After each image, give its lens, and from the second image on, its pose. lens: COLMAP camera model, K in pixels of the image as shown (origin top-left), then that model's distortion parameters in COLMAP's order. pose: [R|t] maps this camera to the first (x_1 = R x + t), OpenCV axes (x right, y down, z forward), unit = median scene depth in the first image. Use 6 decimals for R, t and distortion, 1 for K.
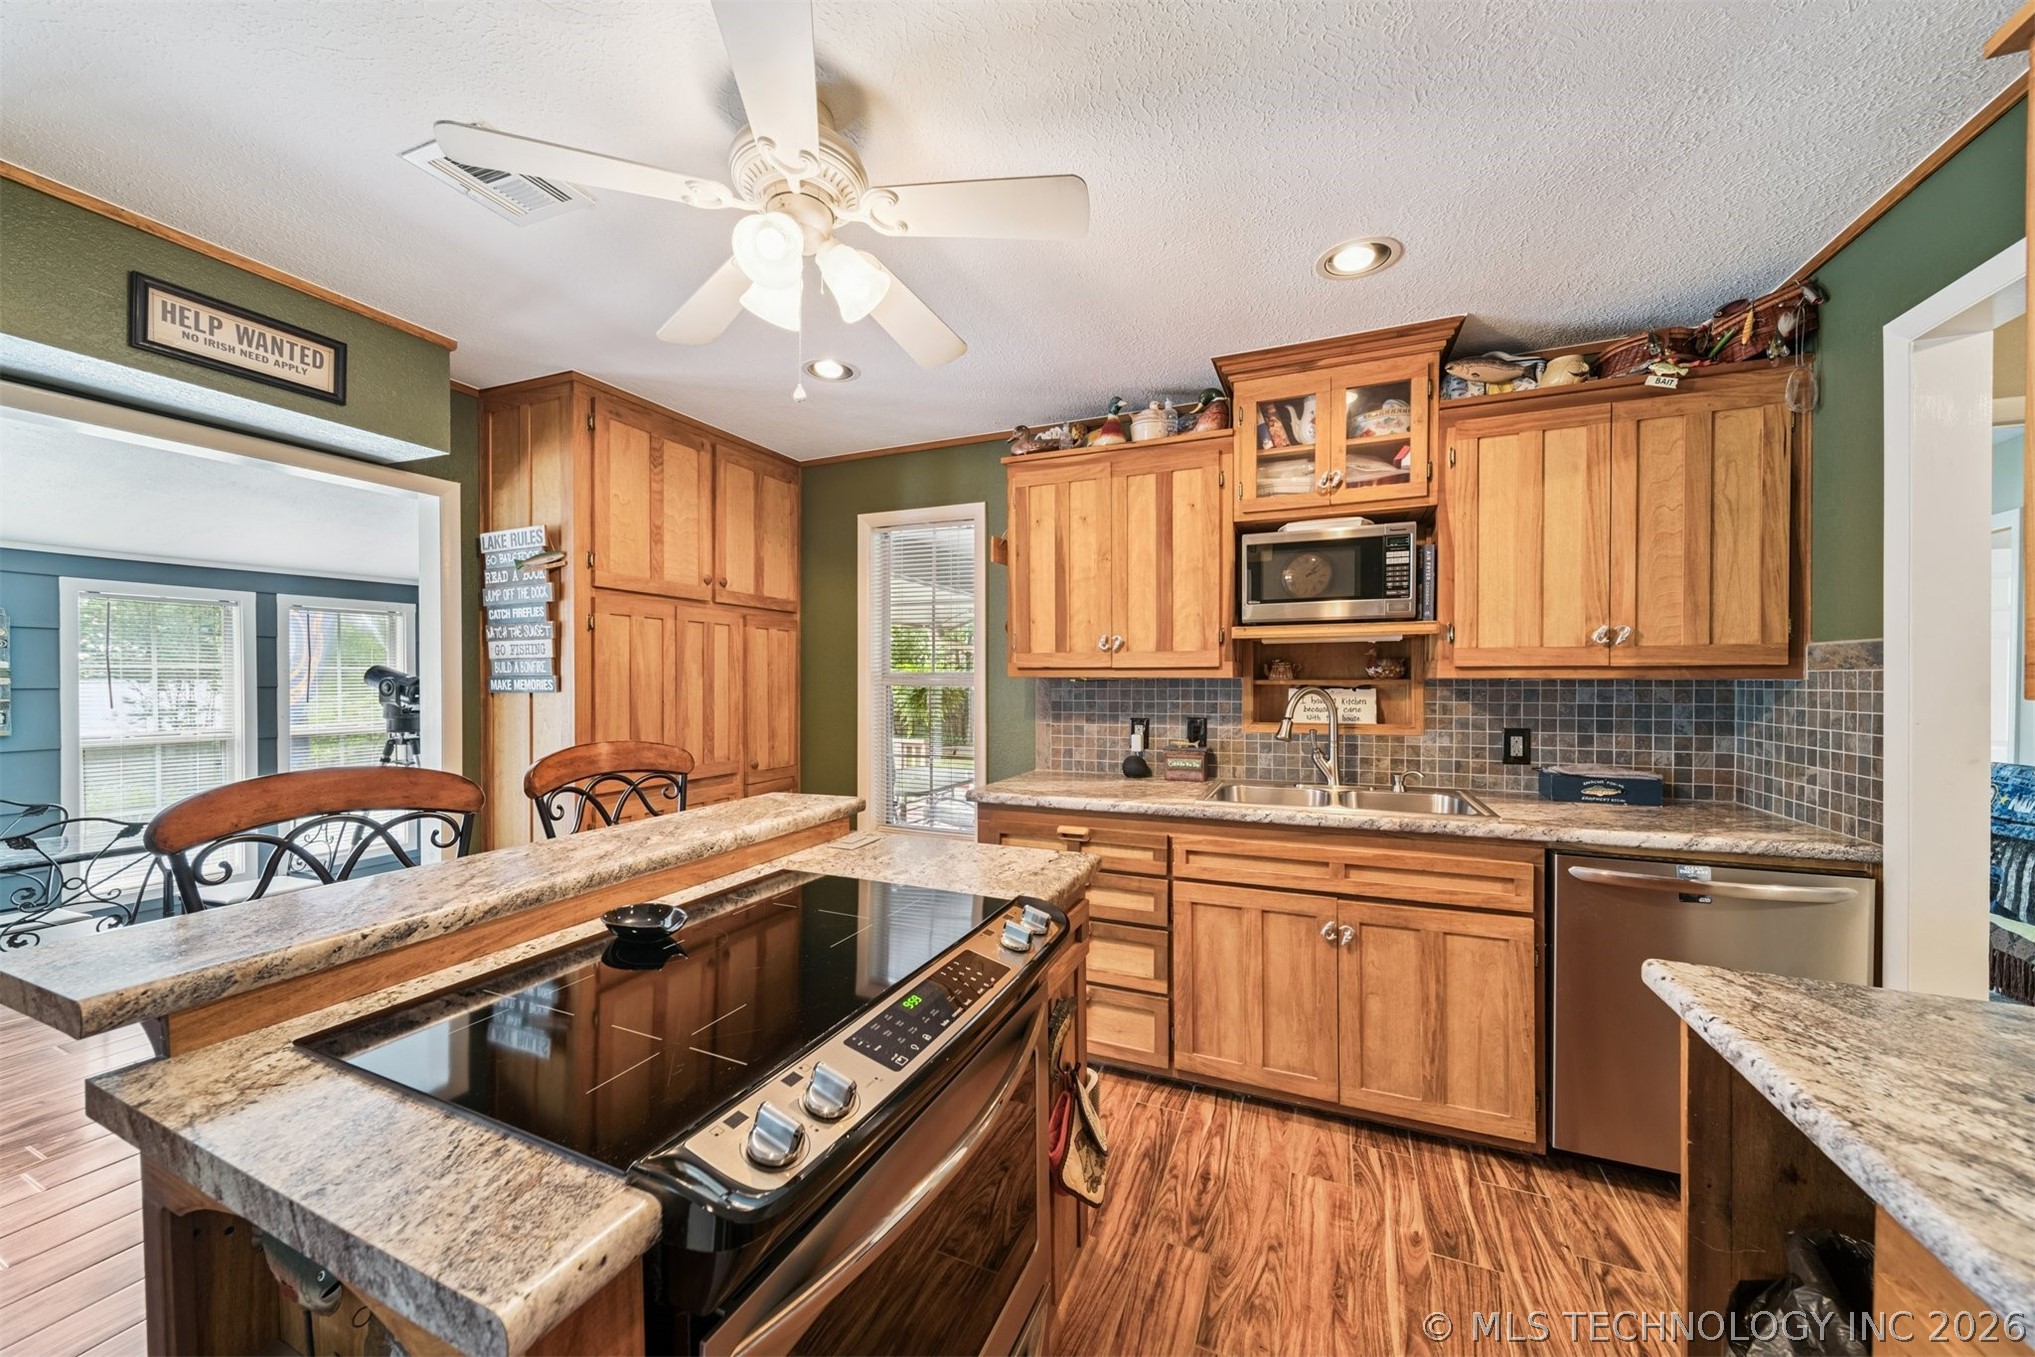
lens RADIAL K [[719.6, 0, 1017.9], [0, 719.6, 680.1], [0, 0, 1]] dist [-0.004513, -0.000253]
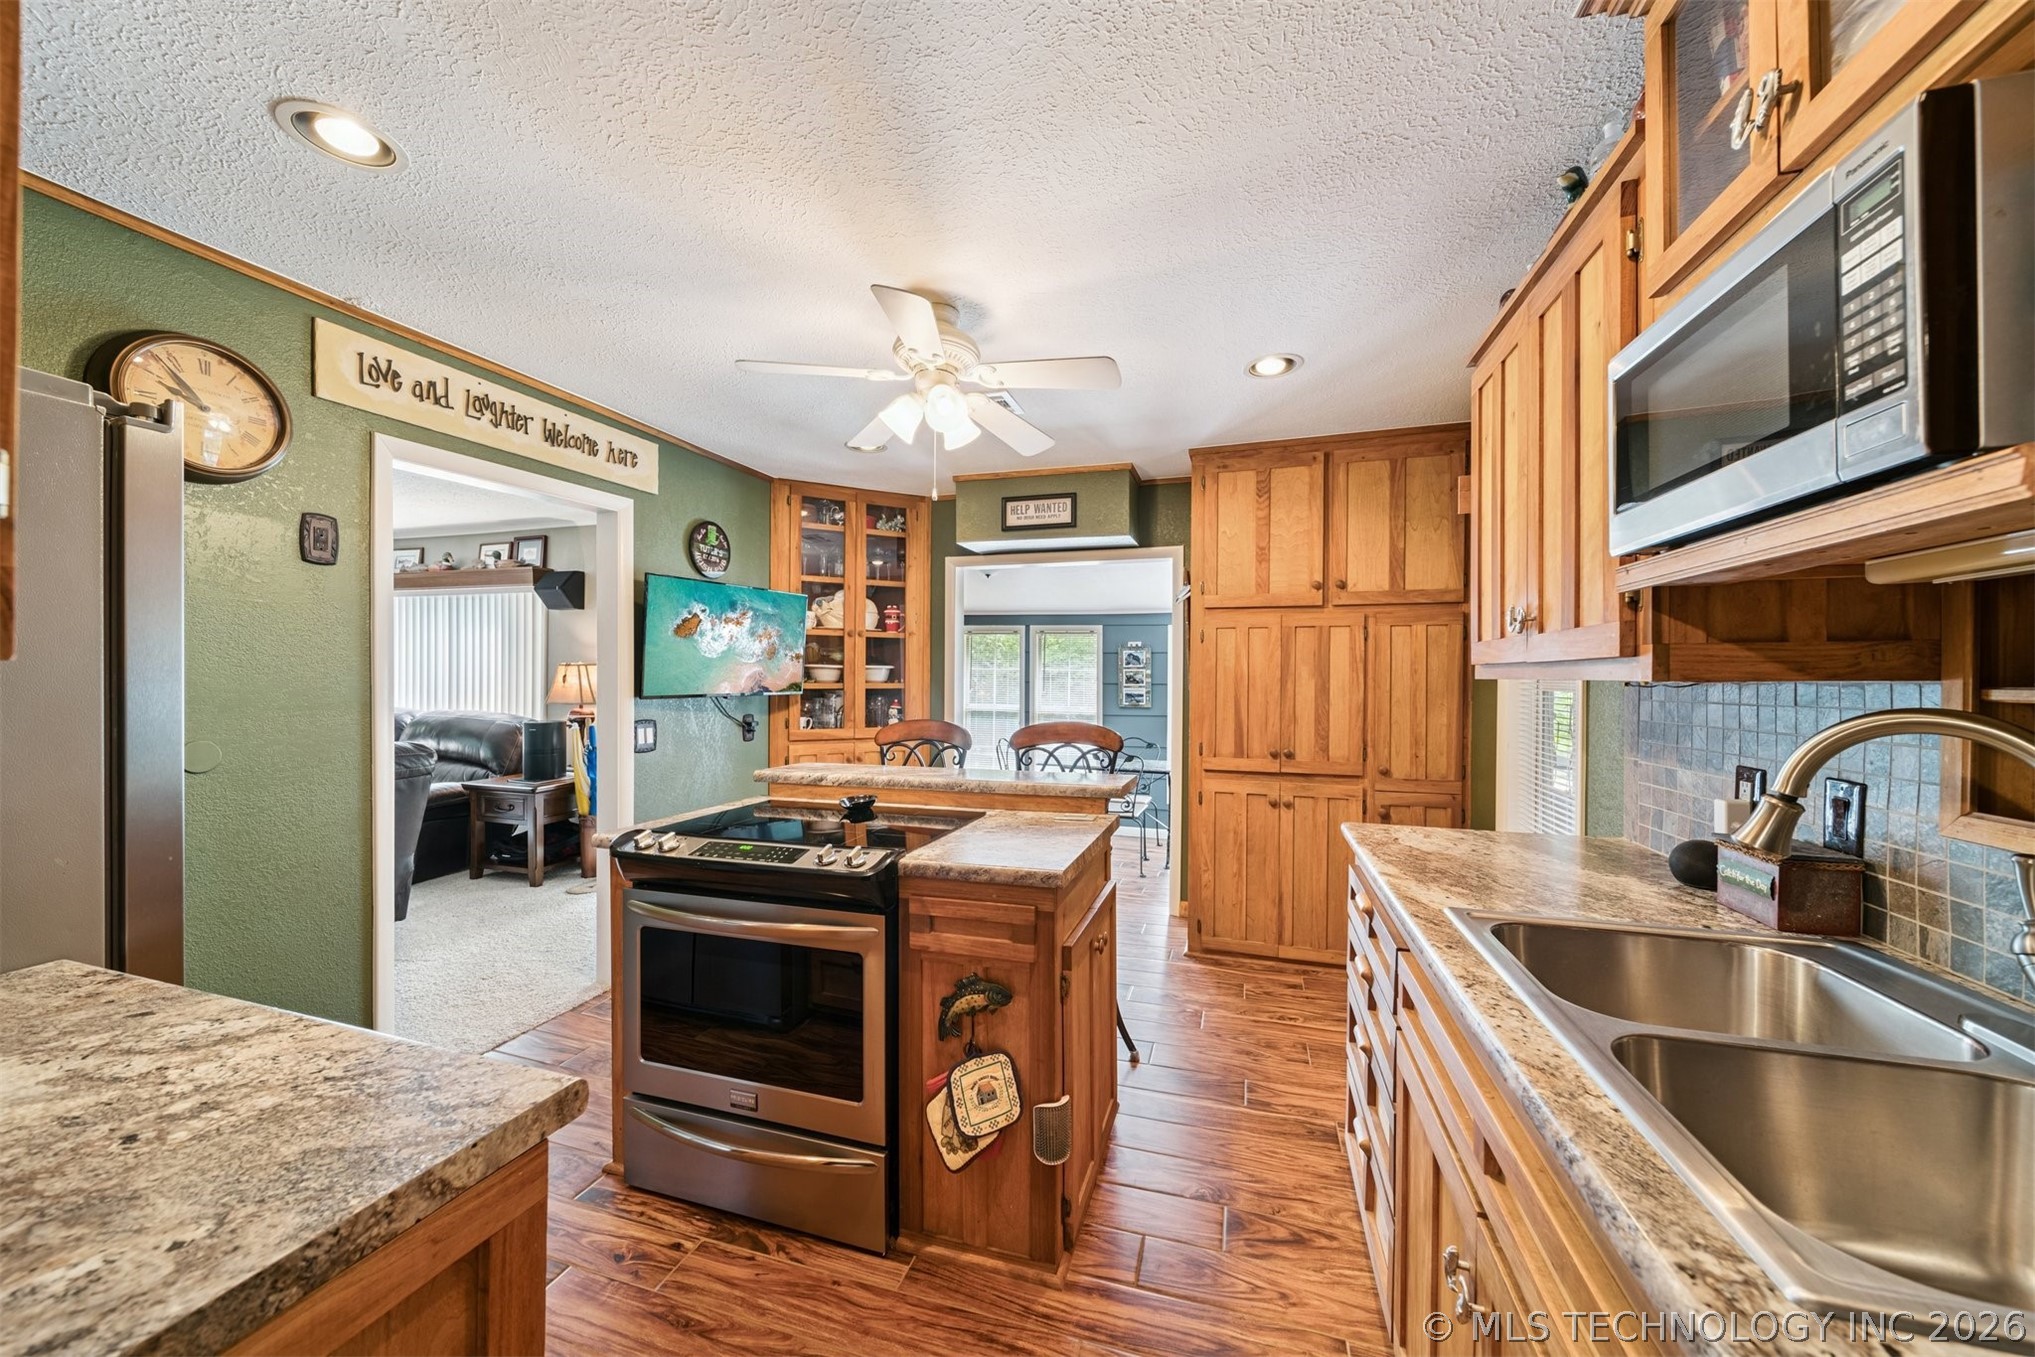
lens RADIAL K [[719.6, 0, 1029.4], [0, 719.6, 671.7], [0, 0, 1]] dist [-0.004513, -0.000253]
pose [[0.109904, -0.008808, -0.993903, 0.673053], [-0.003051, 0.999953, -0.009199, -0.003455], [0.993938, 0.004043, 0.109872, 0.558546]]
